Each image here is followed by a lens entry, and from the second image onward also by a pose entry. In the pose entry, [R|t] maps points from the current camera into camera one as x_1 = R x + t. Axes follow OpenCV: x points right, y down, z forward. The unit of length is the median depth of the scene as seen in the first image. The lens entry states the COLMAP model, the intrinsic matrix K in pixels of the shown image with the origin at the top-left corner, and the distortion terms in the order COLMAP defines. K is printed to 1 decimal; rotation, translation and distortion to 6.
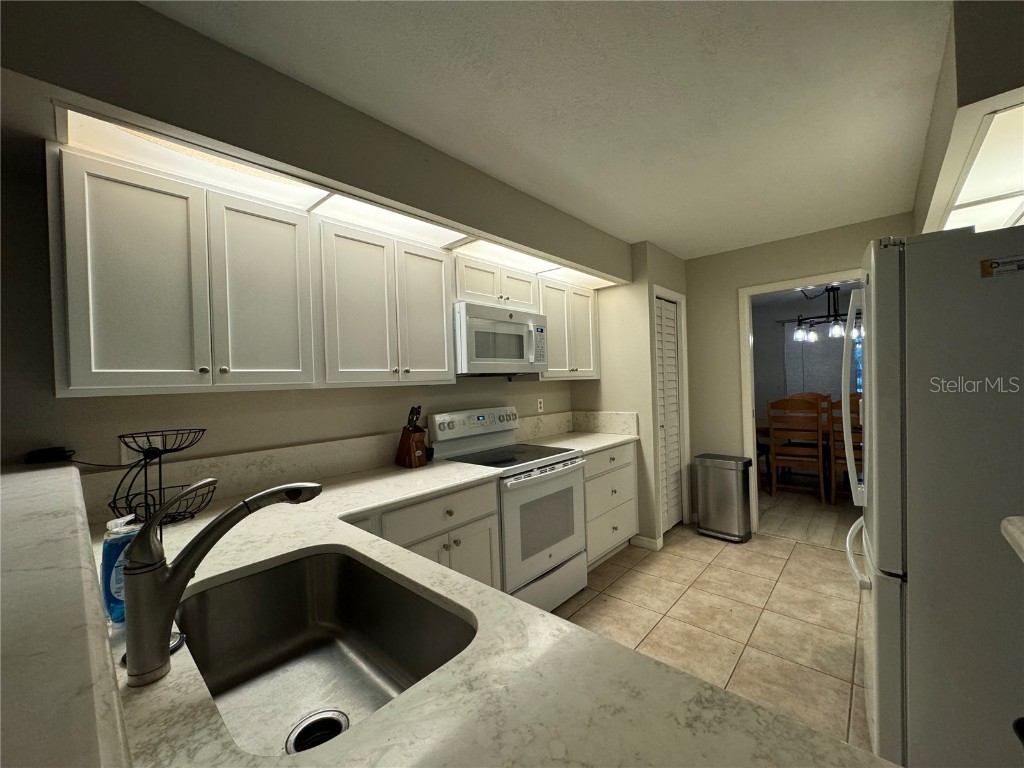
lens RADIAL K [[407.9, 0, 512.0], [0, 407.9, 384.0], [0, 0, 1]] dist [-0.001026, 0.000094]
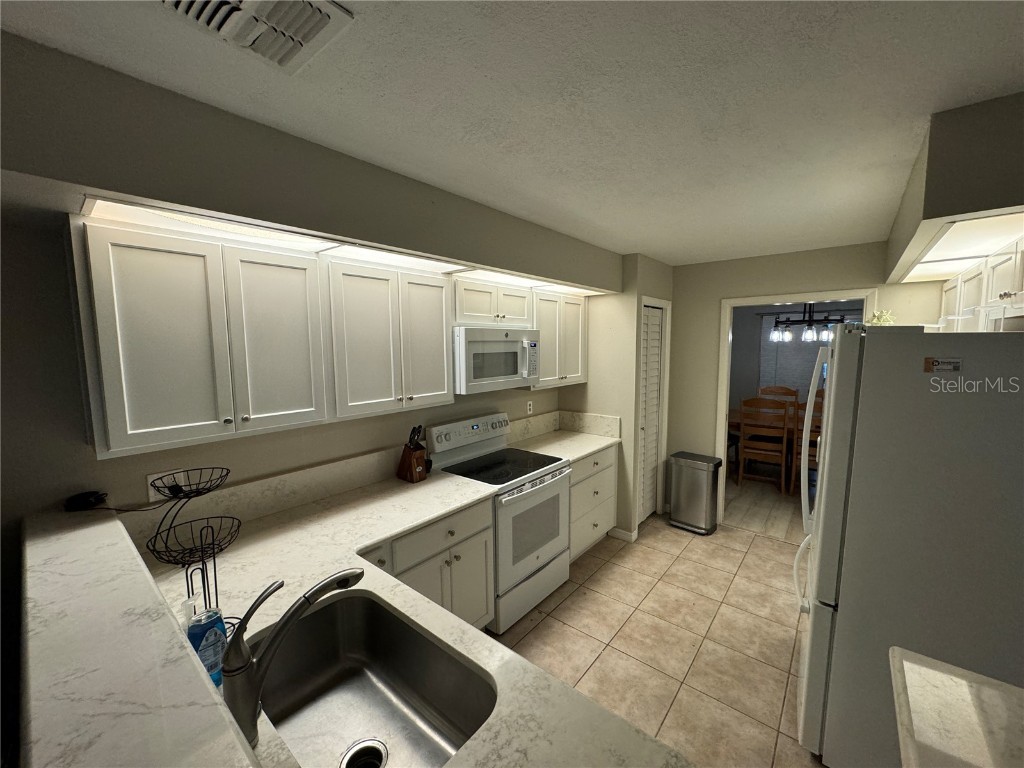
lens RADIAL K [[407.9, 0, 512.0], [0, 407.9, 384.0], [0, 0, 1]] dist [-0.001026, 0.000094]
pose [[0.998691, 0.021461, 0.046425, -0.036736], [-0.025788, 0.995173, 0.094692, -0.148414], [-0.044169, -0.095765, 0.994424, -0.052594]]
